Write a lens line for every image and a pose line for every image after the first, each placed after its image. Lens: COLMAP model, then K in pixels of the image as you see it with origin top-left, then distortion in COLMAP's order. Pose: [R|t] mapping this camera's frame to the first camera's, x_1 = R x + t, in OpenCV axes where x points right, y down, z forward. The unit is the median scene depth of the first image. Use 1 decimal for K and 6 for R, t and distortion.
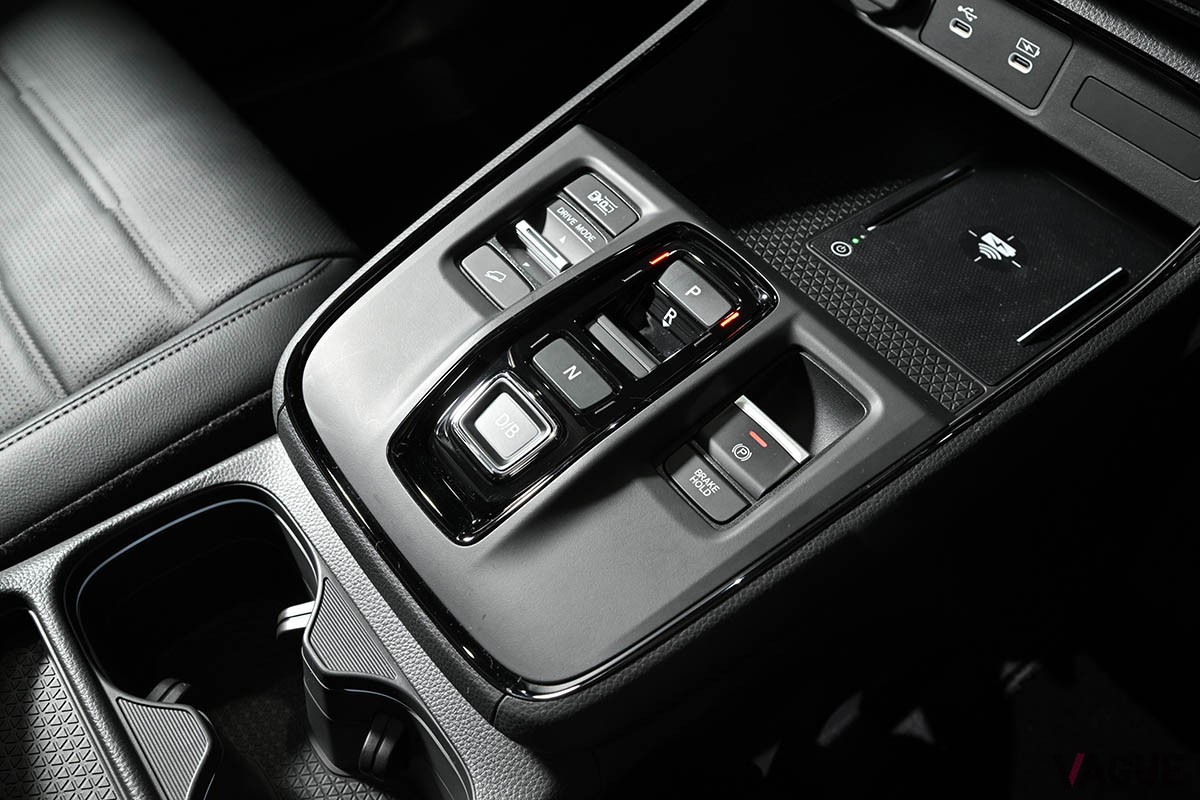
lens RADIAL K [[1037.2, 0, 605.0], [0, 1037.2, 401.3], [0, 0, 1]] dist [-0.008627, 0.010113]
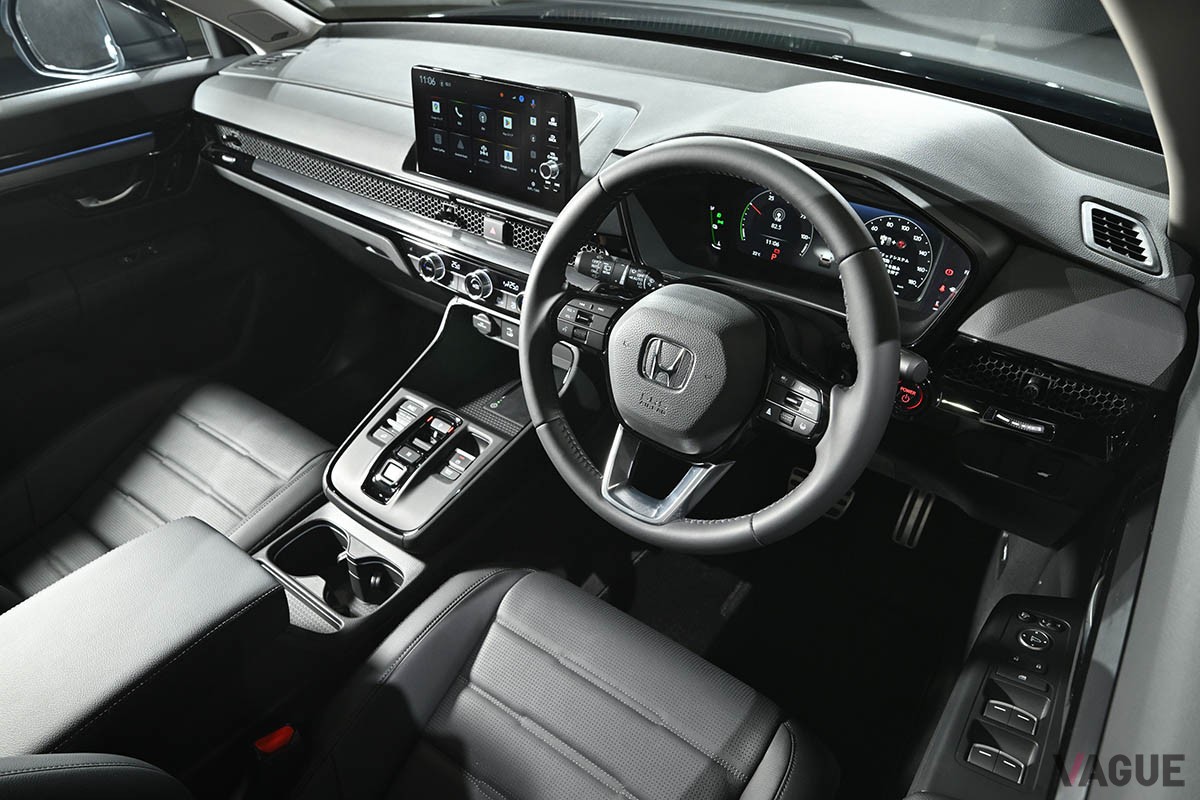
lens RADIAL K [[765.1, 0, 592.0], [0, 765.1, 404.4], [0, 0, 1]] dist [-0.002870, 0.002369]
pose [[0.964758, -0.232659, 0.122927, 0.274527], [0.253538, 0.946925, -0.197612, 0.459942], [-0.070427, 0.221815, 0.972542, -1.533953]]
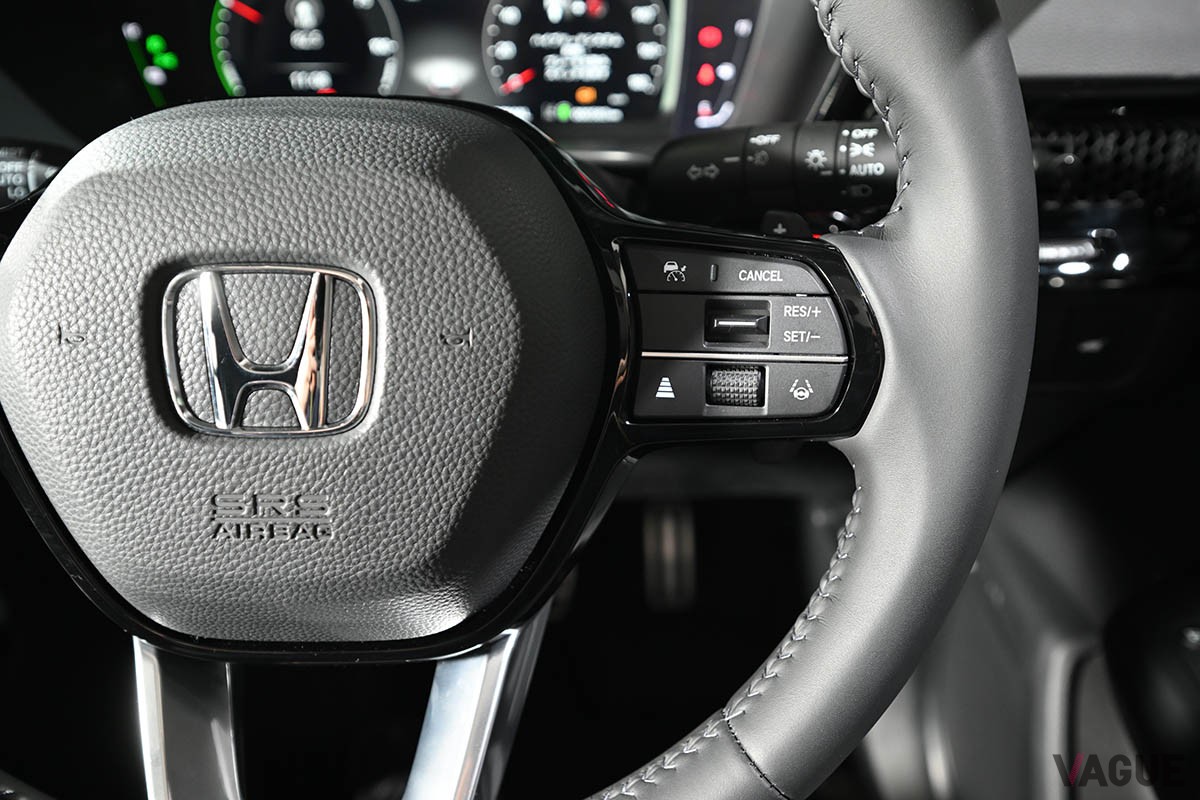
lens RADIAL K [[1037.2, 0, 603.3], [0, 1037.2, 399.1], [0, 0, 1]] dist [-0.008627, 0.010113]
pose [[0.600872, -0.503976, 0.620452, 0.392918], [0.640094, 0.768285, 0.004164, 0.229733], [-0.478783, 0.394646, 0.784233, -0.494812]]
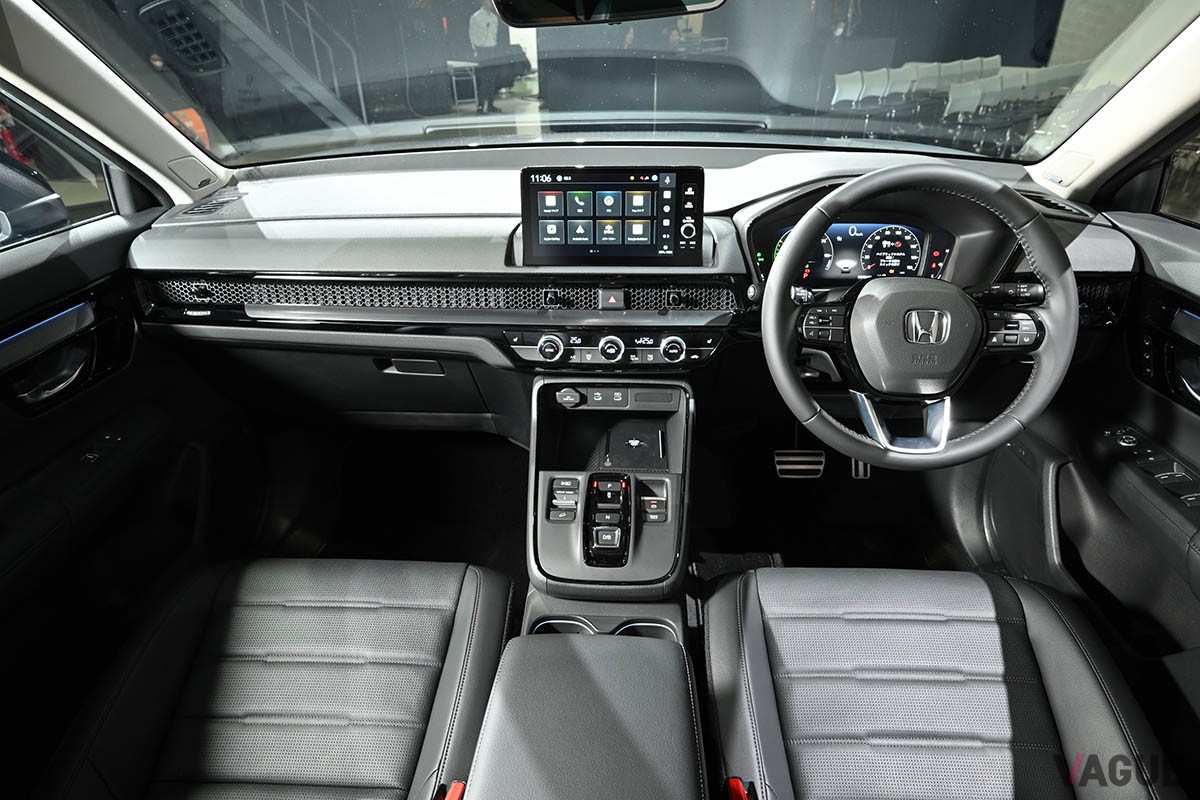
lens RADIAL K [[682.6, 0, 595.6], [0, 682.6, 400.3], [0, 0, 1]] dist [-0.001041, -0.000008]
pose [[0.666017, -0.441192, 0.601474, -1.262969], [0.612474, 0.783707, -0.103334, -0.121864], [-0.425789, 0.437209, 0.792182, -1.026425]]
